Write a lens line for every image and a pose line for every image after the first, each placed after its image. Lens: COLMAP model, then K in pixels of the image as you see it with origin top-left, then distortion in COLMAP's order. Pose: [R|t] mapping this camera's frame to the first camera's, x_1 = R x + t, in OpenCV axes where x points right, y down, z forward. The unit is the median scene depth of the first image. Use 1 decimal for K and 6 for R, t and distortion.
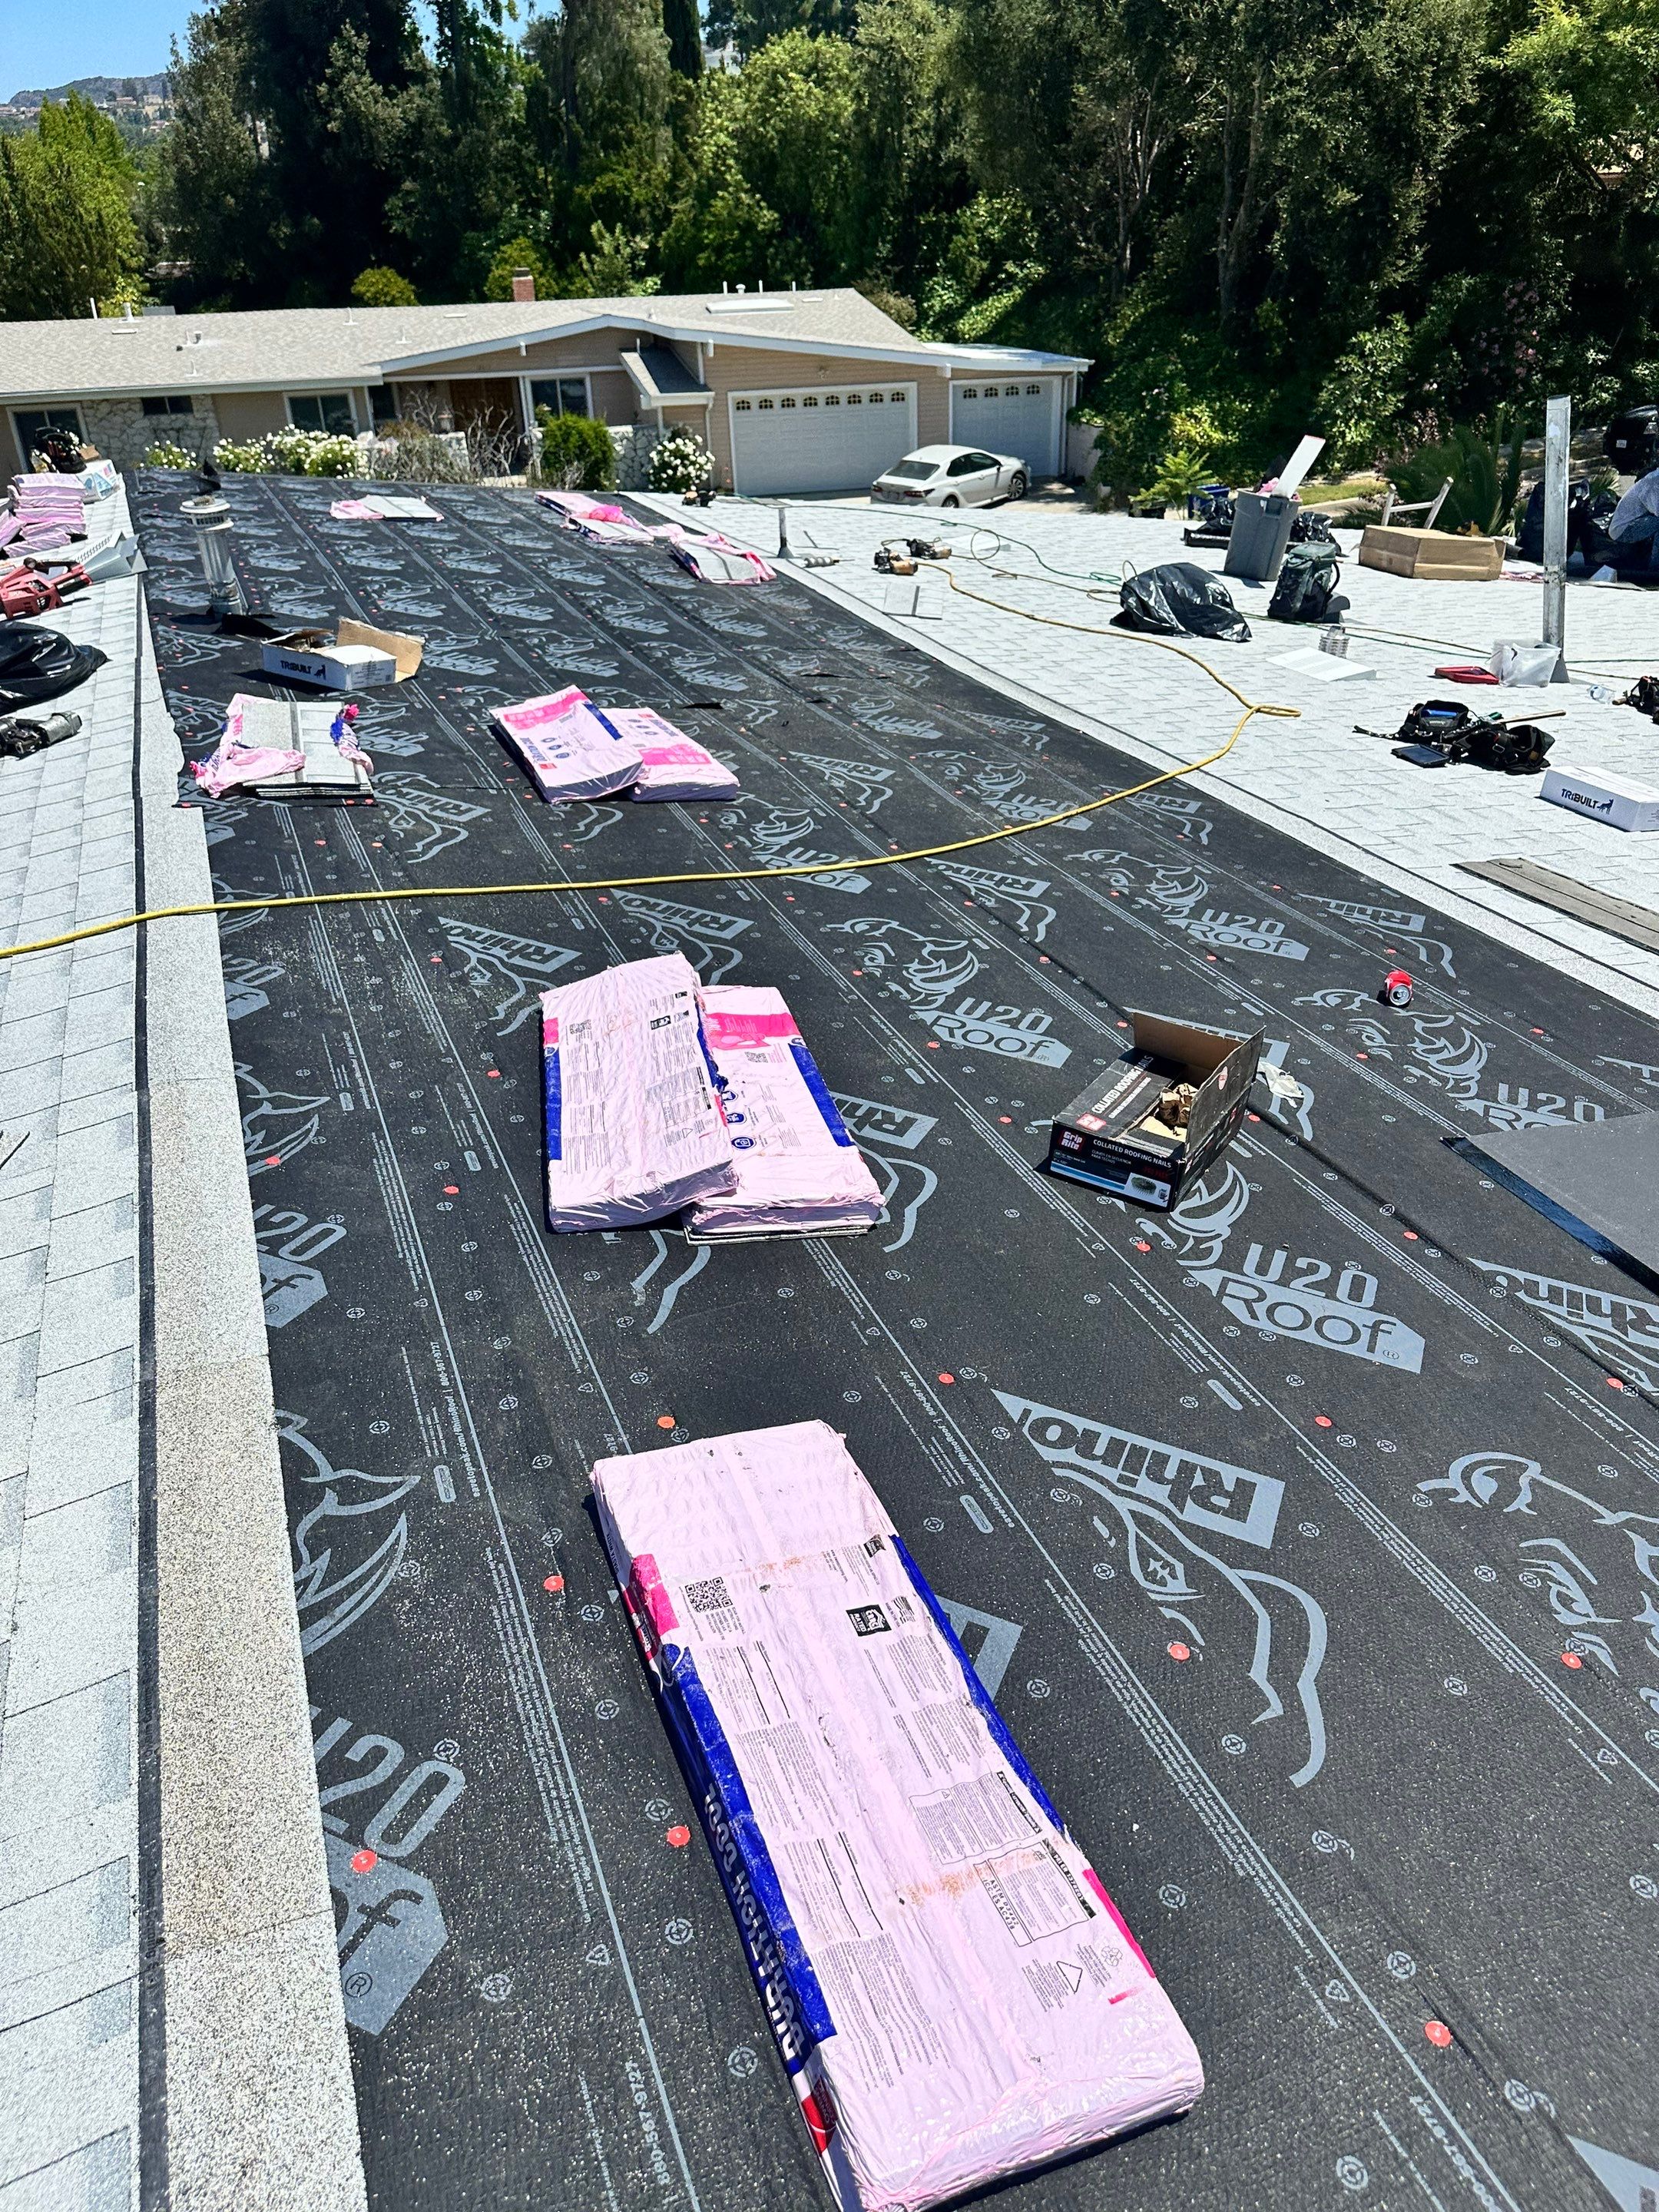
lens RADIAL K [[1617.7, 0, 877.5], [0, 1617.7, 1104.2], [0, 0, 1]] dist [0.006889, -0.002896]
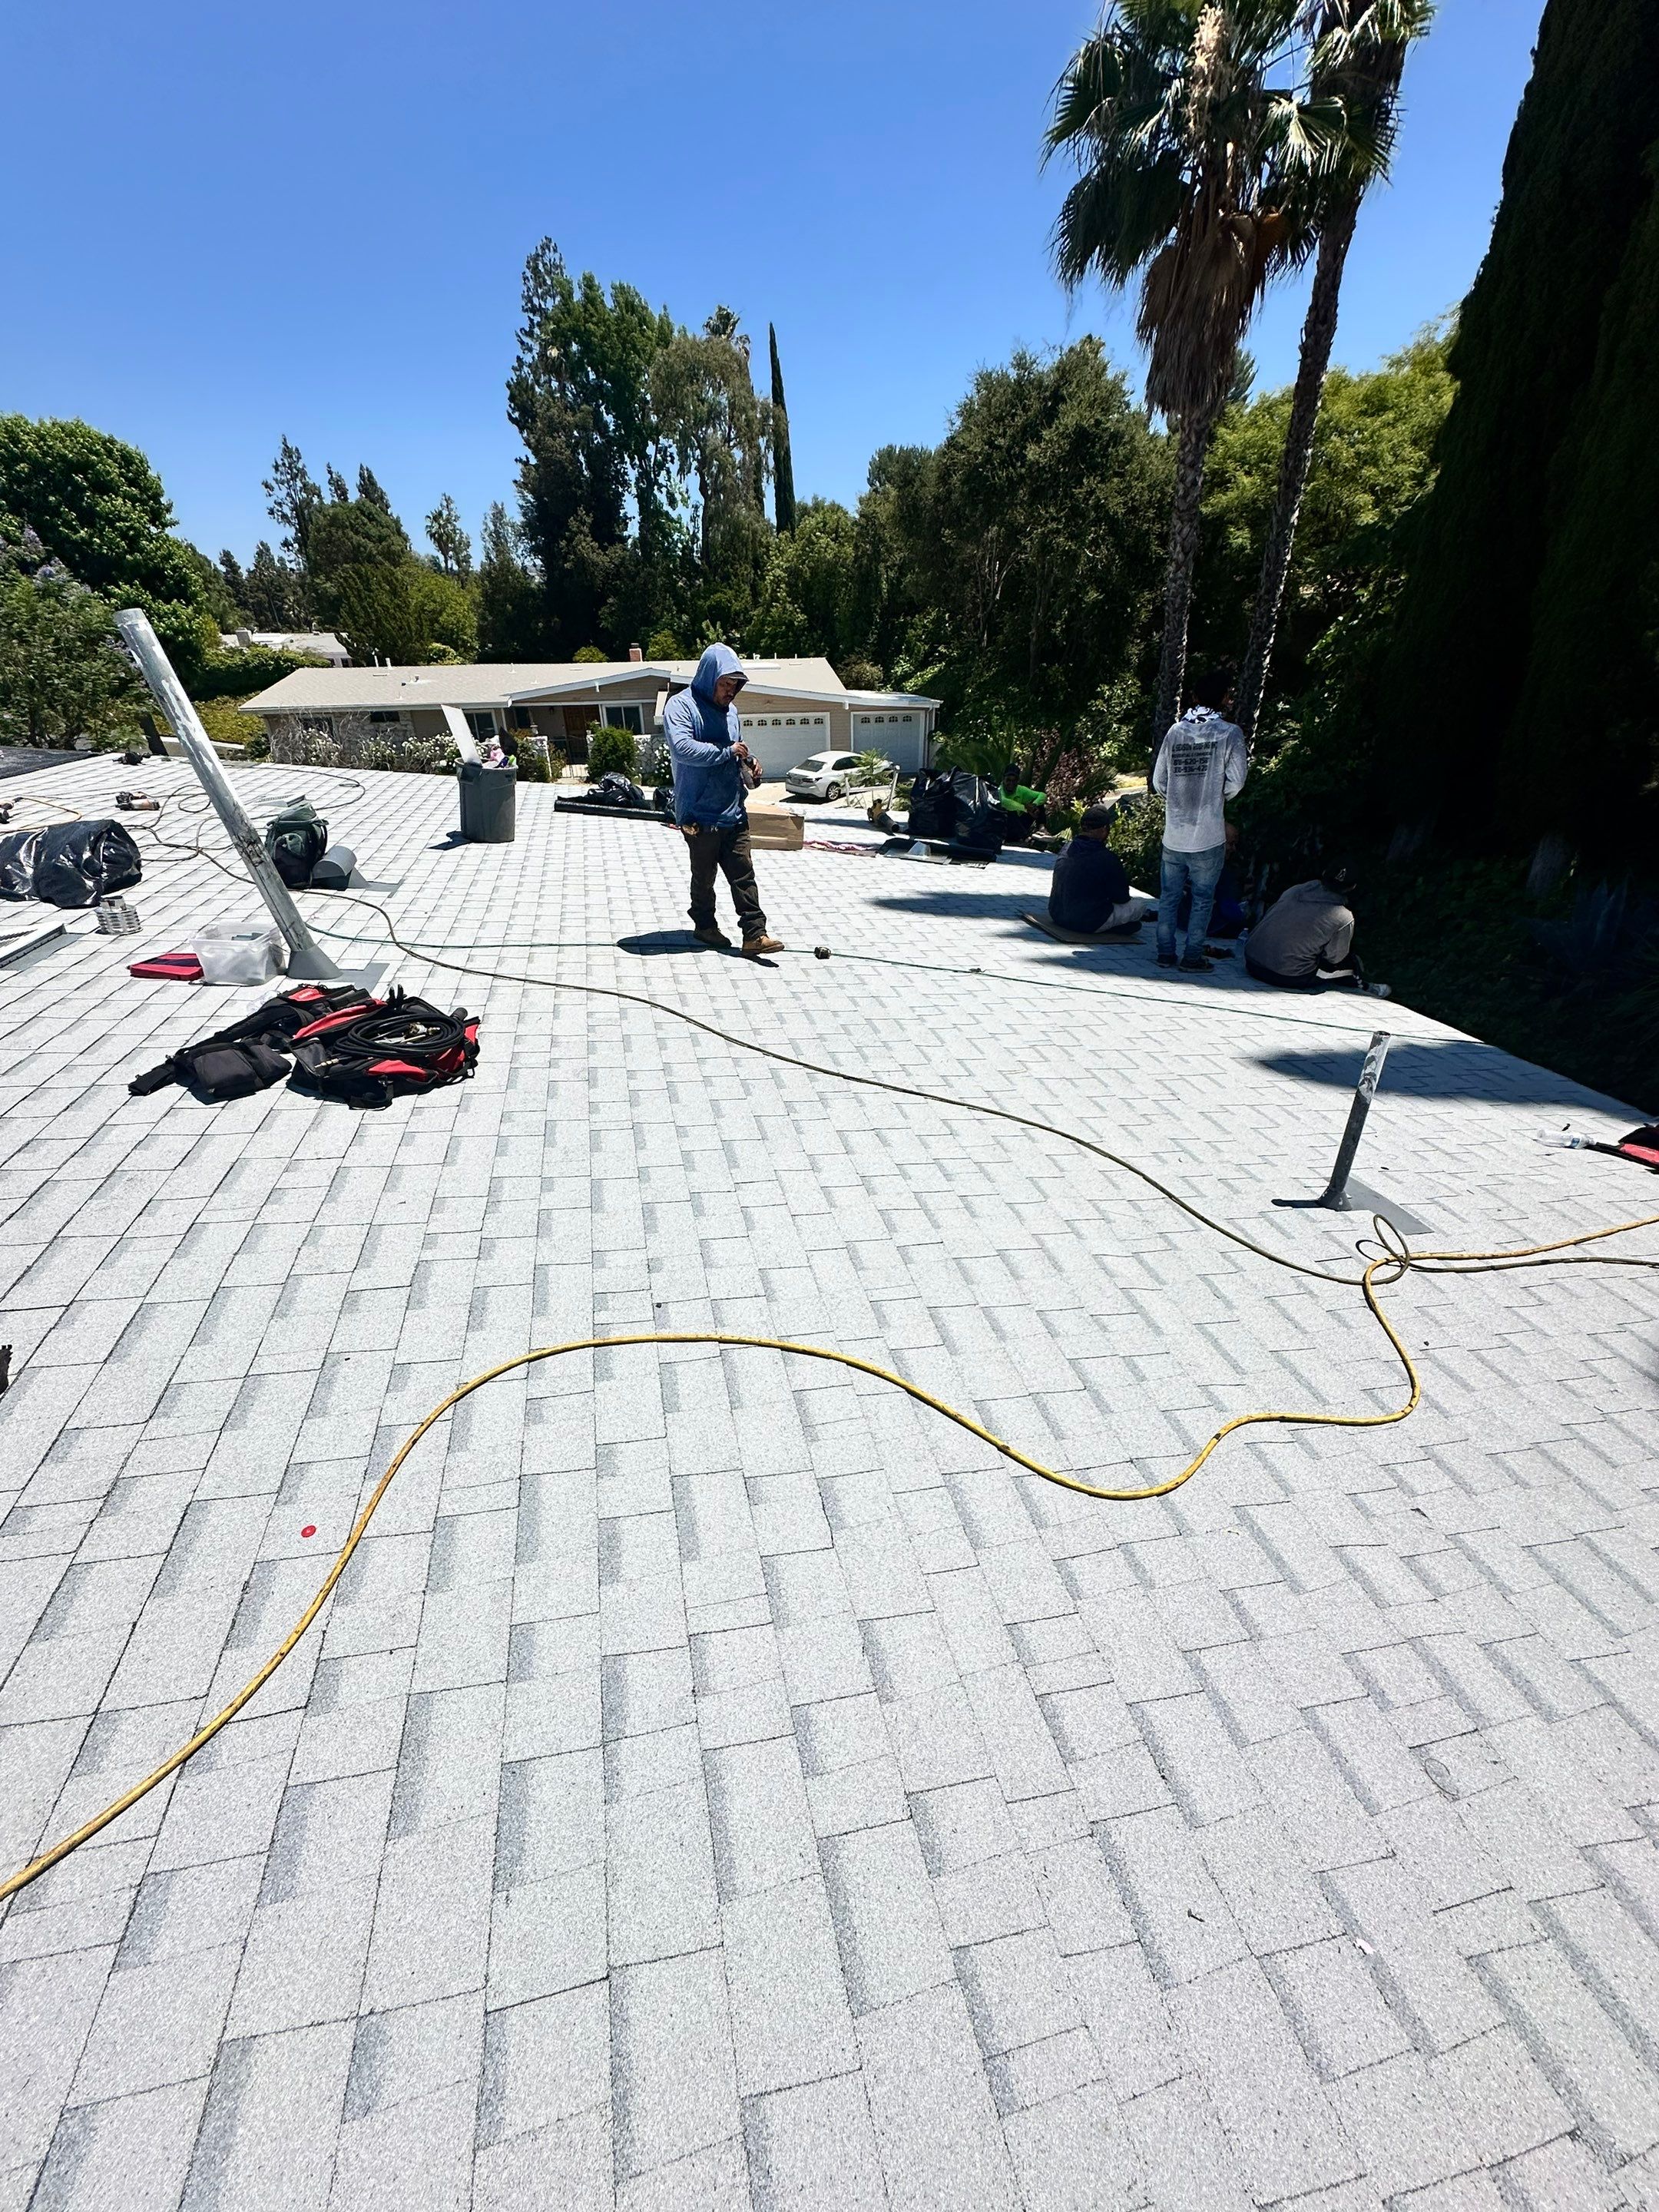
lens RADIAL K [[889.2, 0, 838.3], [0, 889.2, 1110.5], [0, 0, 1]] dist [0.010117, -0.000300]
pose [[0.992435, 0.064956, -0.104178, 0.145117], [-0.065972, 0.997801, -0.006330, -0.042784], [0.103538, 0.013154, 0.994538, 0.117900]]
